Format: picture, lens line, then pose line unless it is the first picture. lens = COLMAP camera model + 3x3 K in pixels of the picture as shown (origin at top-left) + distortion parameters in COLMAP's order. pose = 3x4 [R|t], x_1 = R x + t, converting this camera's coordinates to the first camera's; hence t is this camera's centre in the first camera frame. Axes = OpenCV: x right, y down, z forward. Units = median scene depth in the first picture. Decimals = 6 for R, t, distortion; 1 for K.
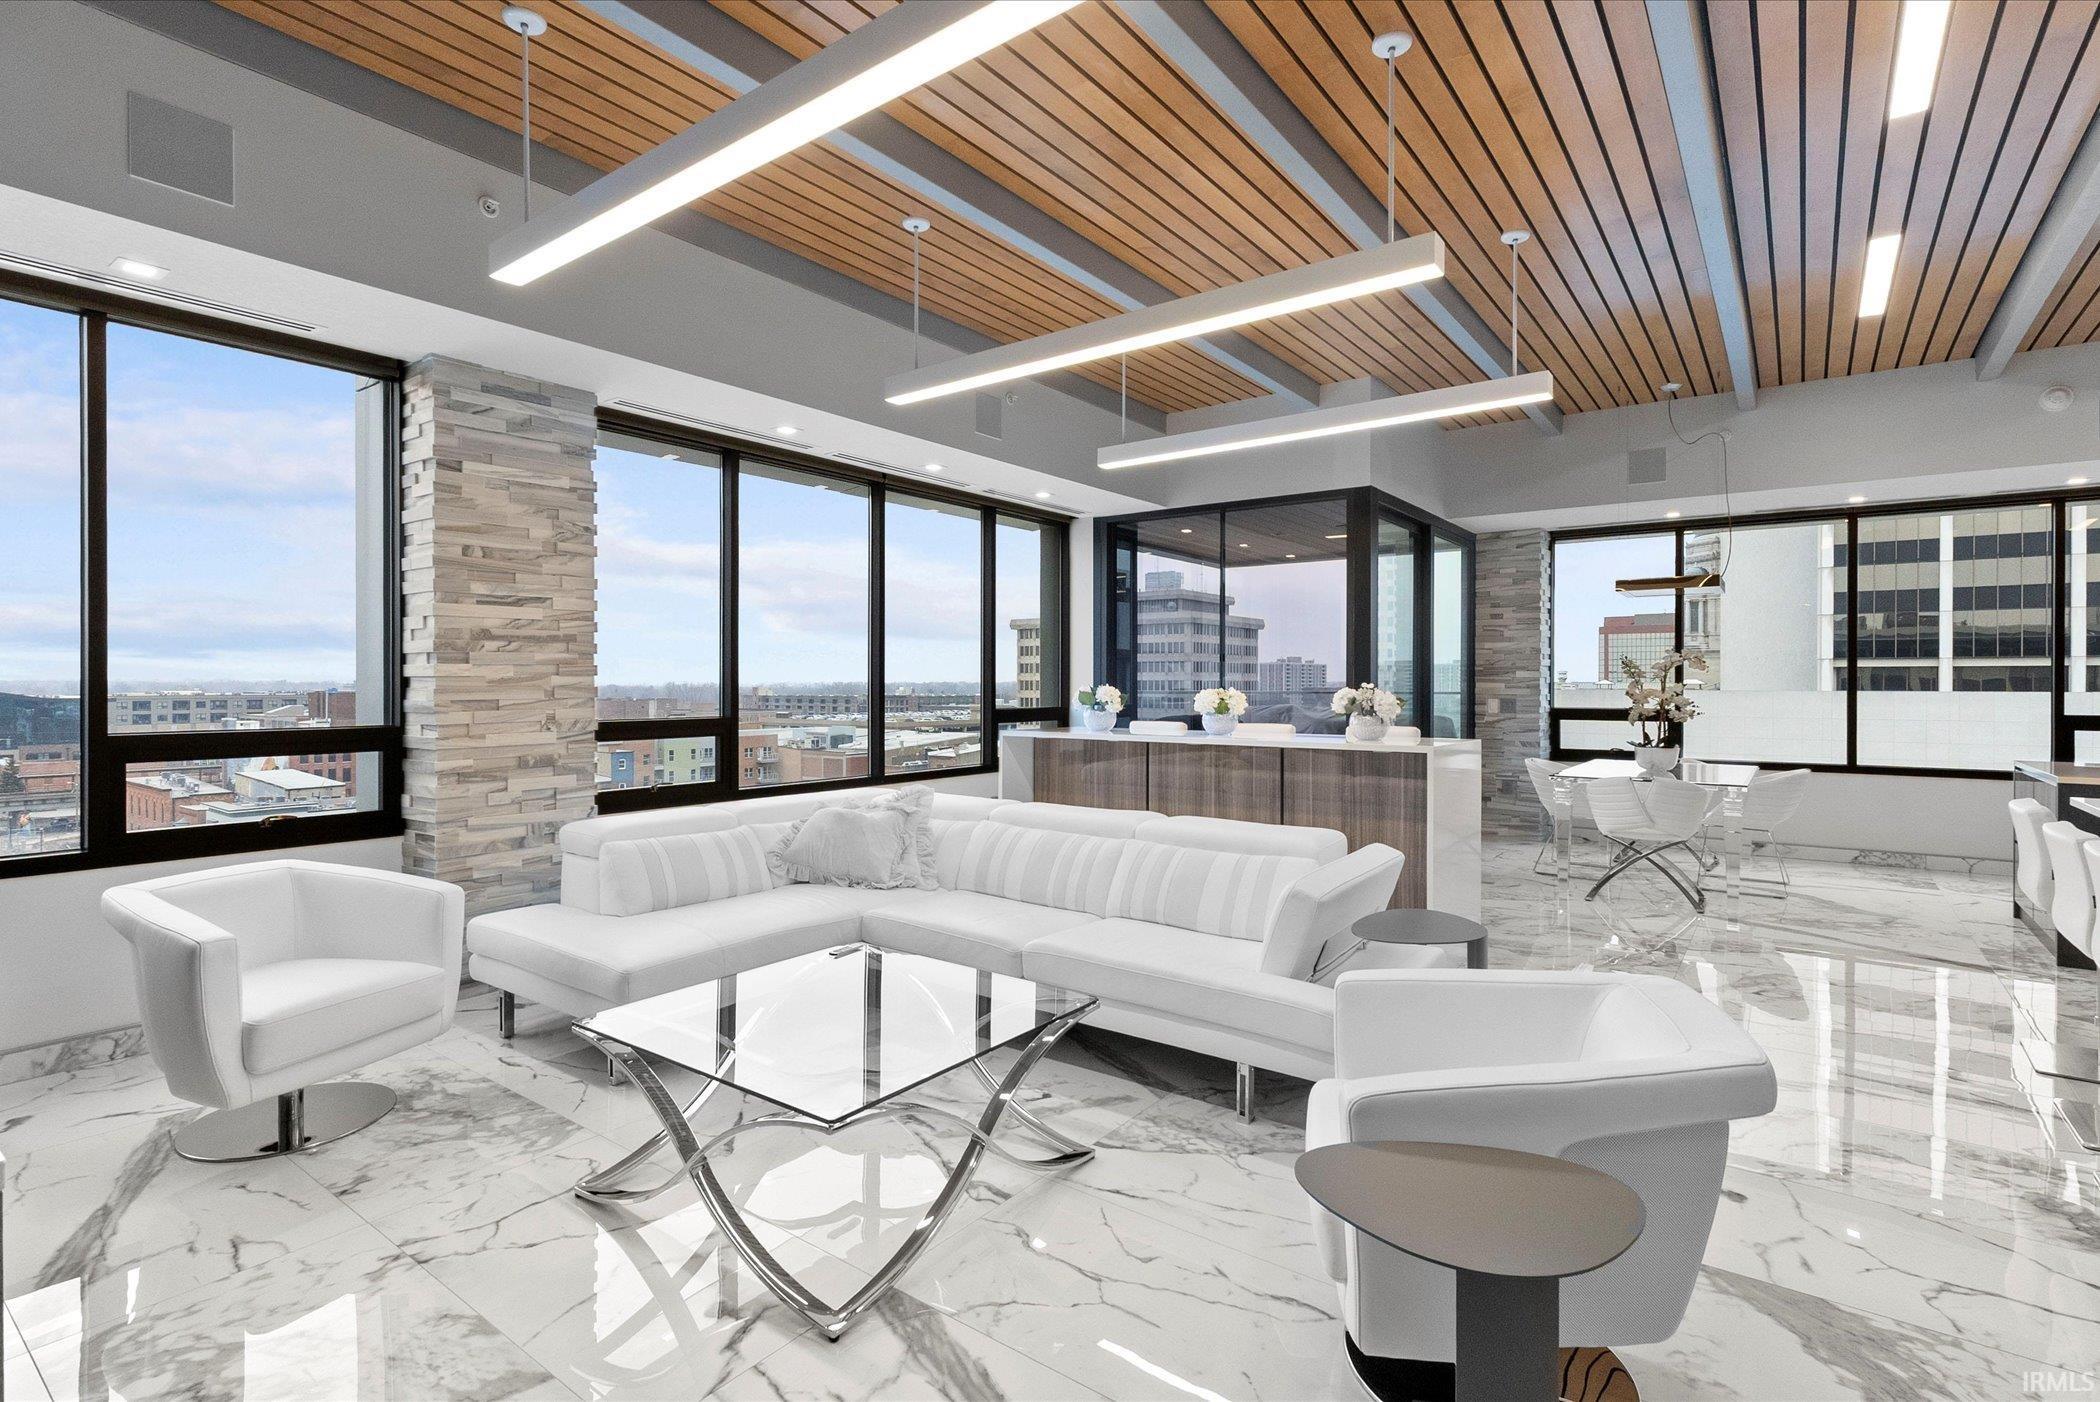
lens RADIAL K [[1019.3, 0, 1060.9], [0, 1019.3, 694.6], [0, 0, 1]] dist [0.004460, -0.002973]
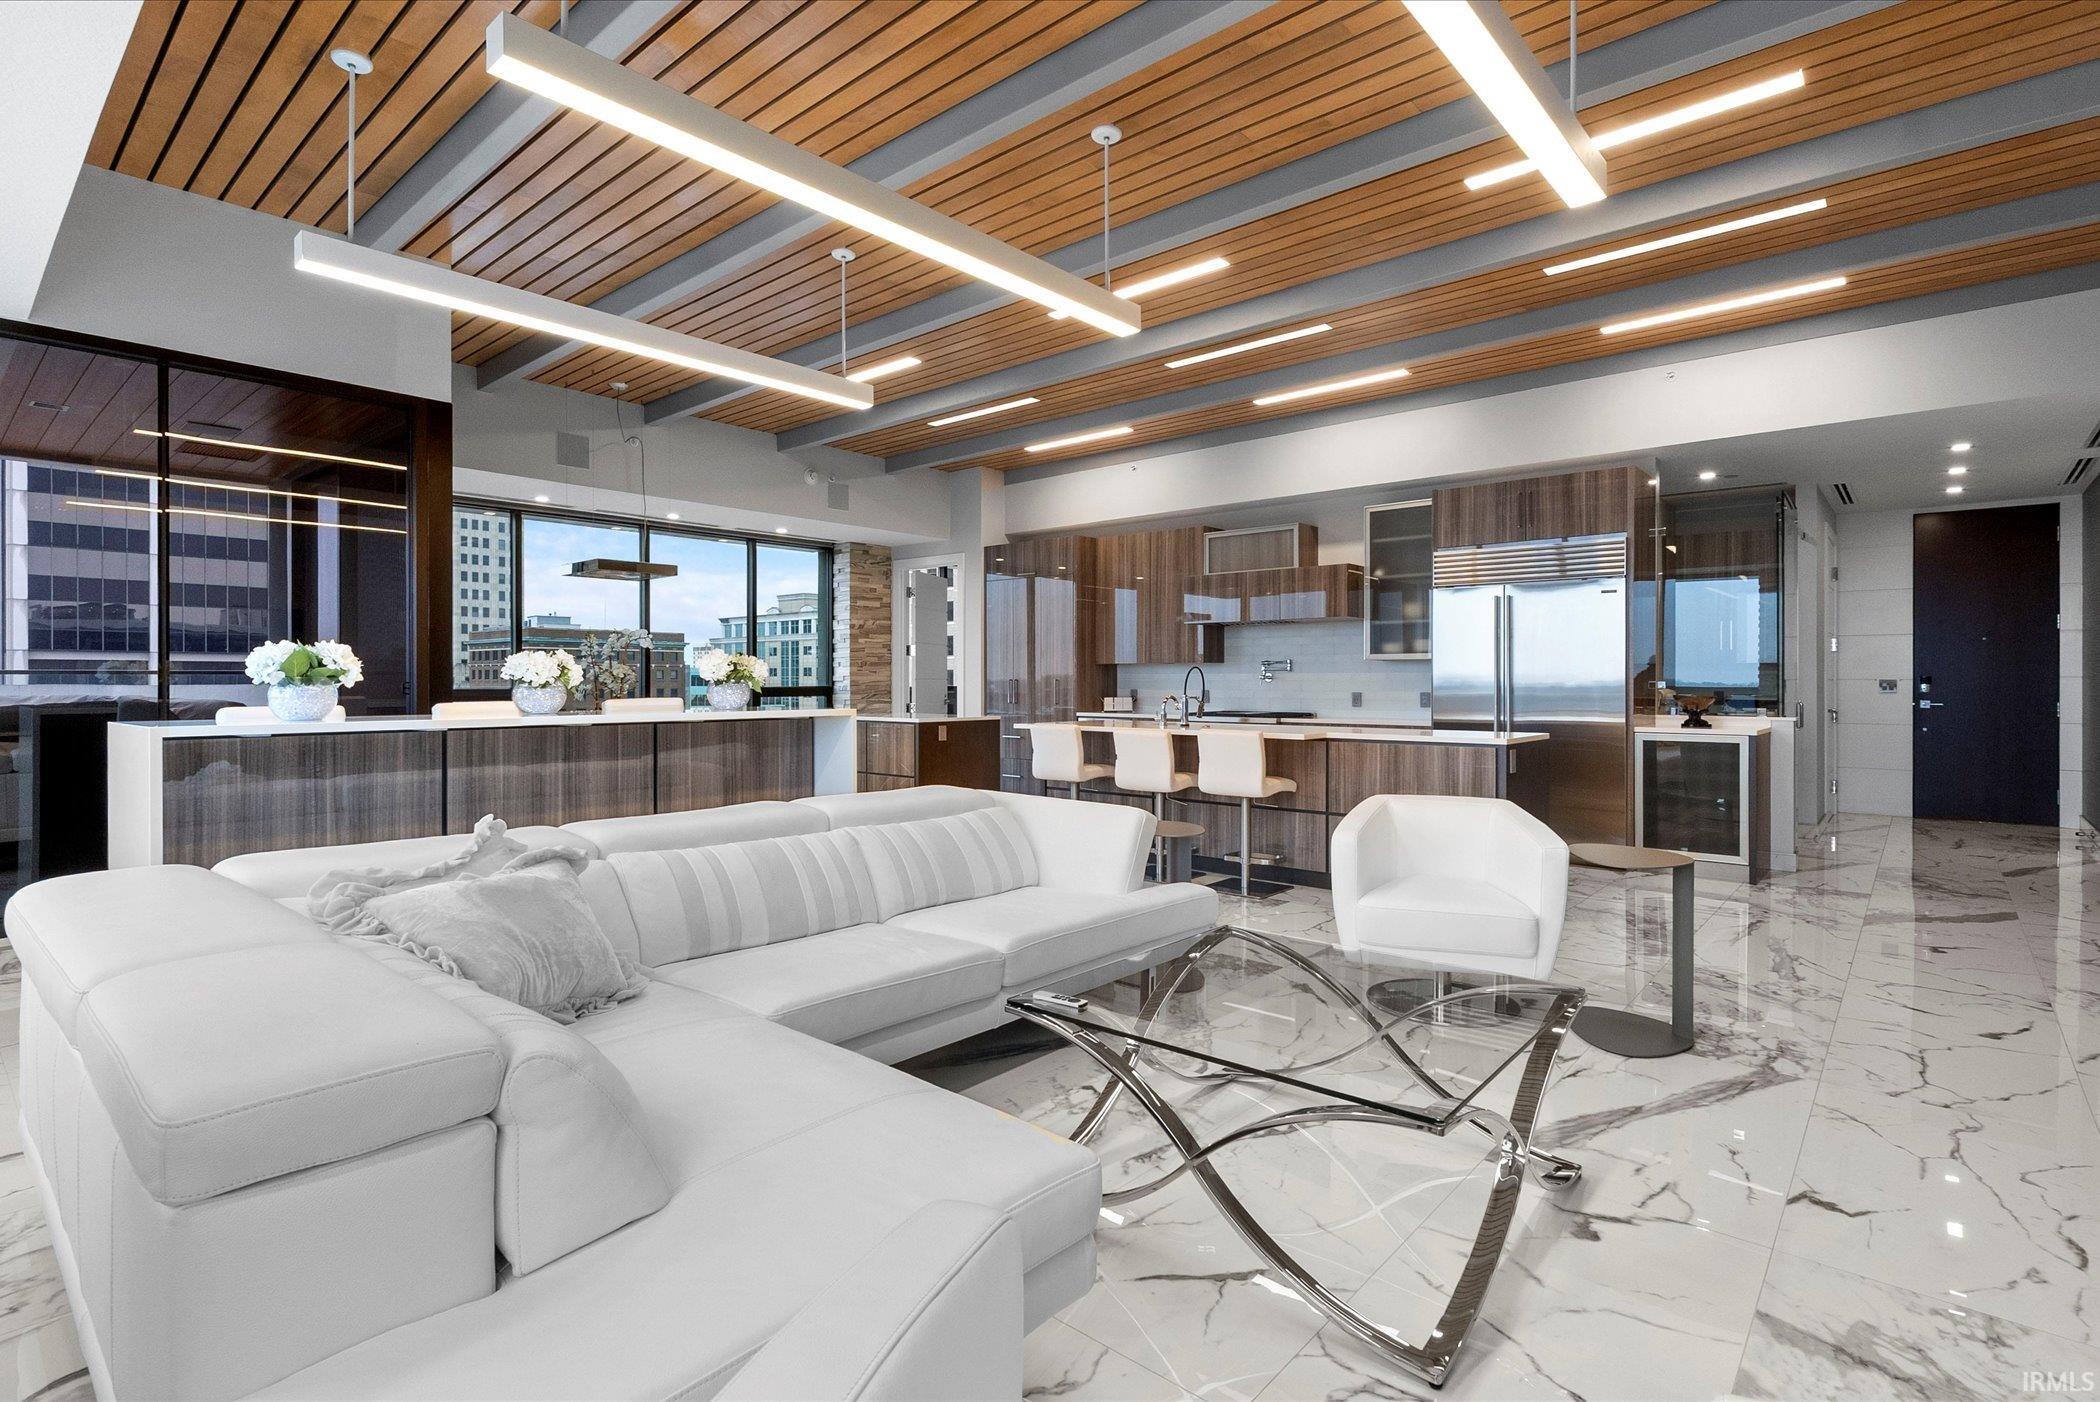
lens RADIAL K [[1019.3, 0, 1053.7], [0, 1019.3, 682.2], [0, 0, 1]] dist [0.004460, -0.002973]
pose [[0.087043, 0.005419, 0.996190, -0.822545], [0.003587, 0.999977, -0.005753, 0.027933], [-0.996198, 0.004075, 0.087021, 0.830745]]
